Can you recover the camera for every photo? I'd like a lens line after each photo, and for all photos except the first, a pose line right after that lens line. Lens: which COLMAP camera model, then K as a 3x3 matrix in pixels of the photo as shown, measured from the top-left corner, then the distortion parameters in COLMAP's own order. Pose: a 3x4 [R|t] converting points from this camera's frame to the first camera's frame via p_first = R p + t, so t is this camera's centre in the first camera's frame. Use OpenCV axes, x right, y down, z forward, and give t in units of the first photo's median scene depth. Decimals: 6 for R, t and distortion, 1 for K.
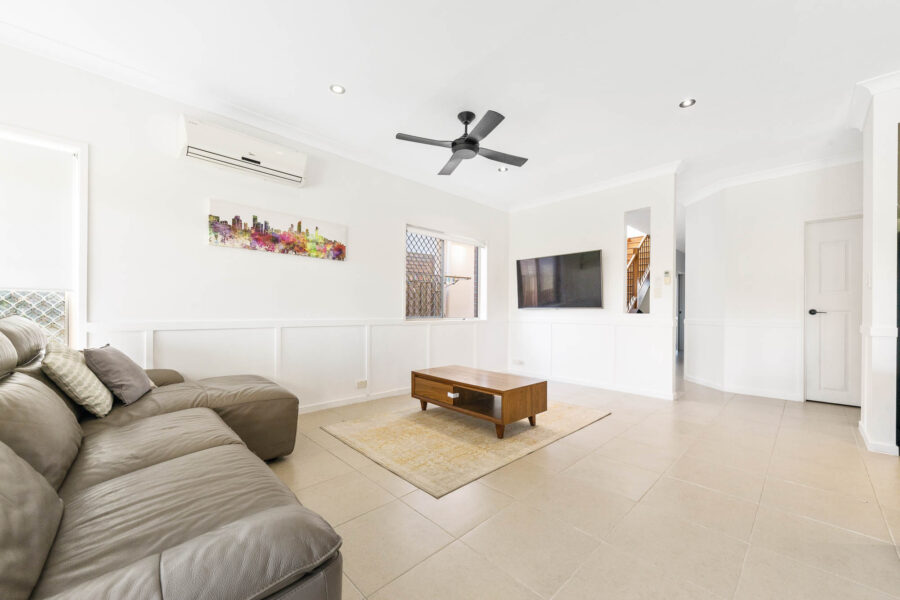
lens RADIAL K [[346.2, 0, 451.6], [0, 346.2, 309.7], [0, 0, 1]] dist [0.000004, -0.000009]
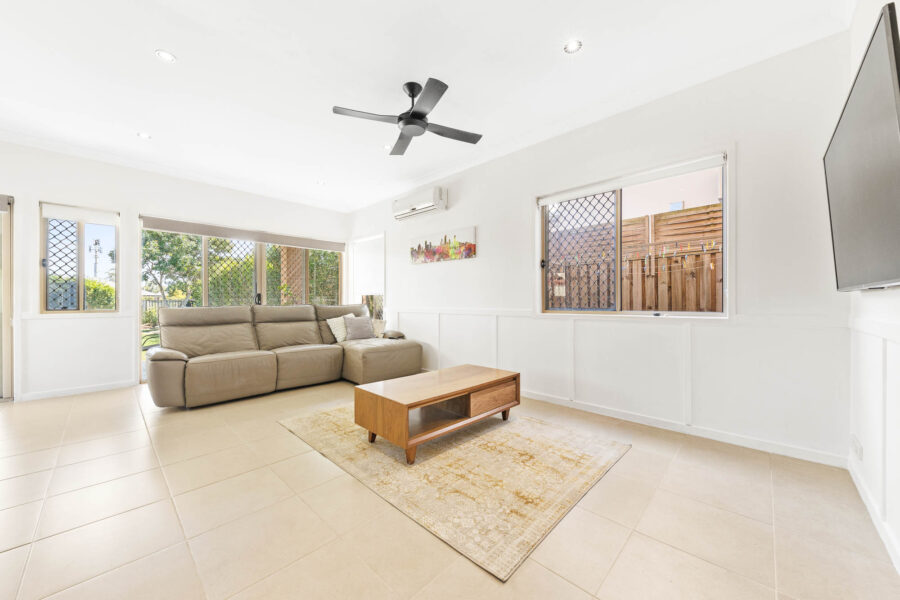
lens RADIAL K [[329.3, 0, 447.8], [0, 329.3, 300.1], [0, 0, 1]] dist [0.002752, -0.000264]
pose [[0.033136, -0.014812, -0.999341, 0.831685], [0.002637, 0.999888, -0.014732, 0.014660], [0.999447, -0.002147, 0.033172, 0.968681]]
